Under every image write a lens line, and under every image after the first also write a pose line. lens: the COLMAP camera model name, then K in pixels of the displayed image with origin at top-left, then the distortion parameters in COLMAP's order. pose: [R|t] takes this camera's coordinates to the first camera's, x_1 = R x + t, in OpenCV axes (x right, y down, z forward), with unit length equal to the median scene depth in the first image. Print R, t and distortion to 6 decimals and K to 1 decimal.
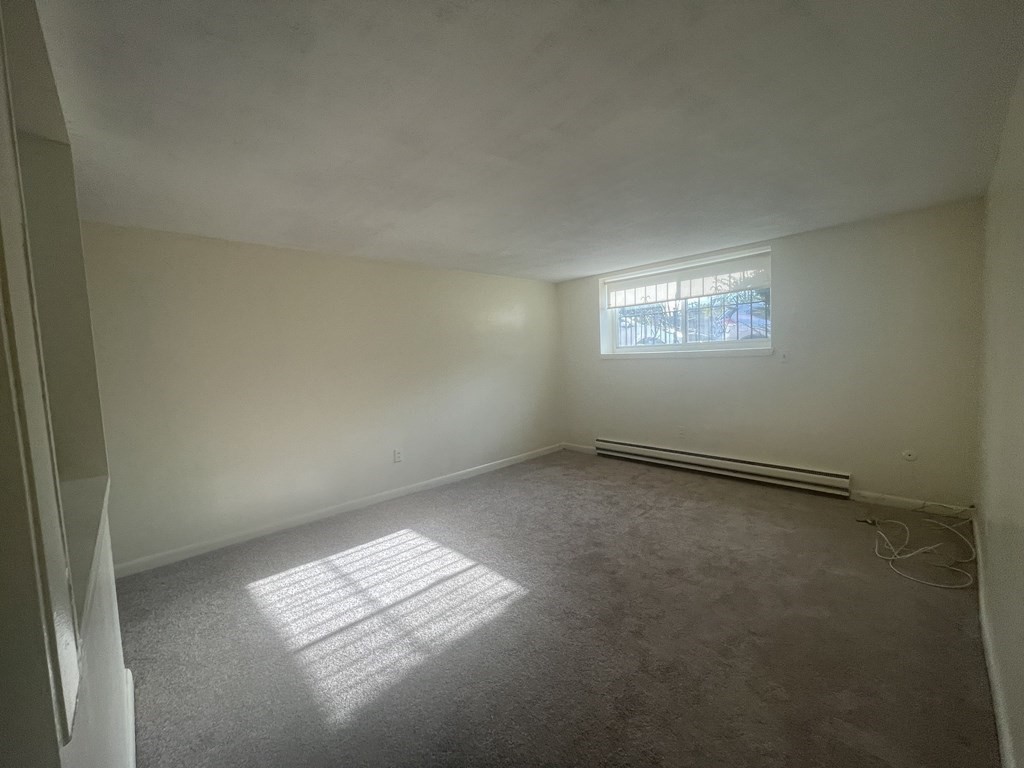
lens RADIAL K [[411.5, 0, 512.0], [0, 411.5, 384.0], [0, 0, 1]] dist [-0.000374, -0.000019]
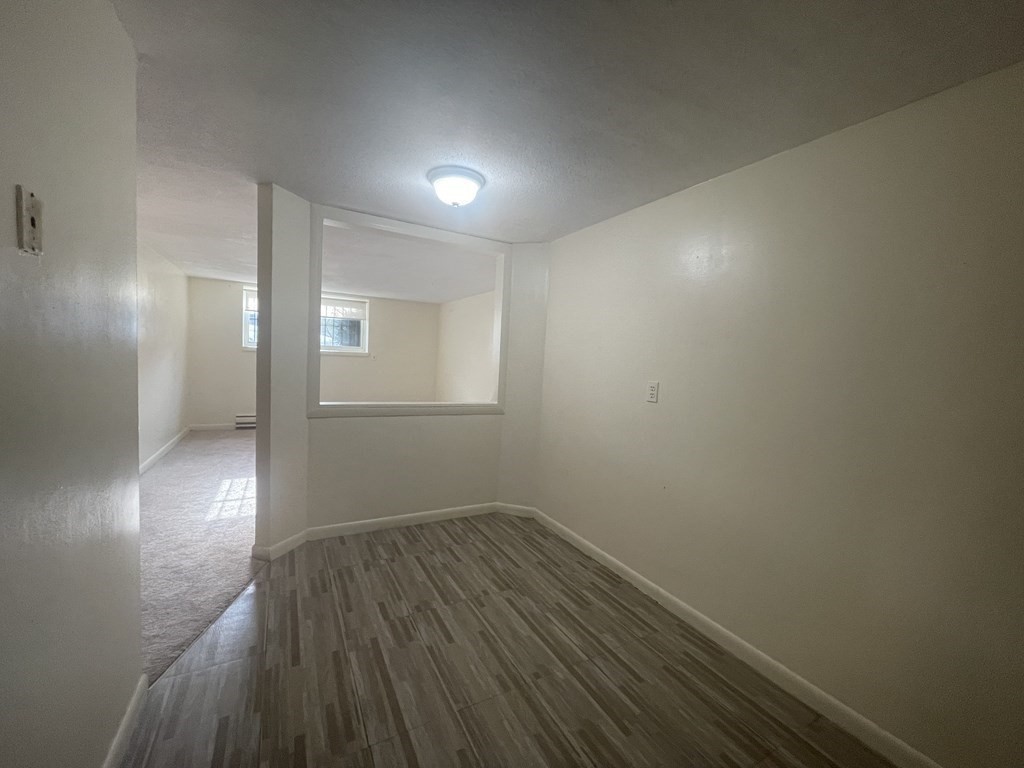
lens RADIAL K [[411.5, 0, 512.0], [0, 411.5, 384.0], [0, 0, 1]] dist [-0.000374, -0.000019]
pose [[0.237442, -0.004975, 0.971389, -0.864088], [0.010413, 0.999942, 0.002576, 0.050631], [-0.971346, 0.009503, 0.237480, -0.088909]]
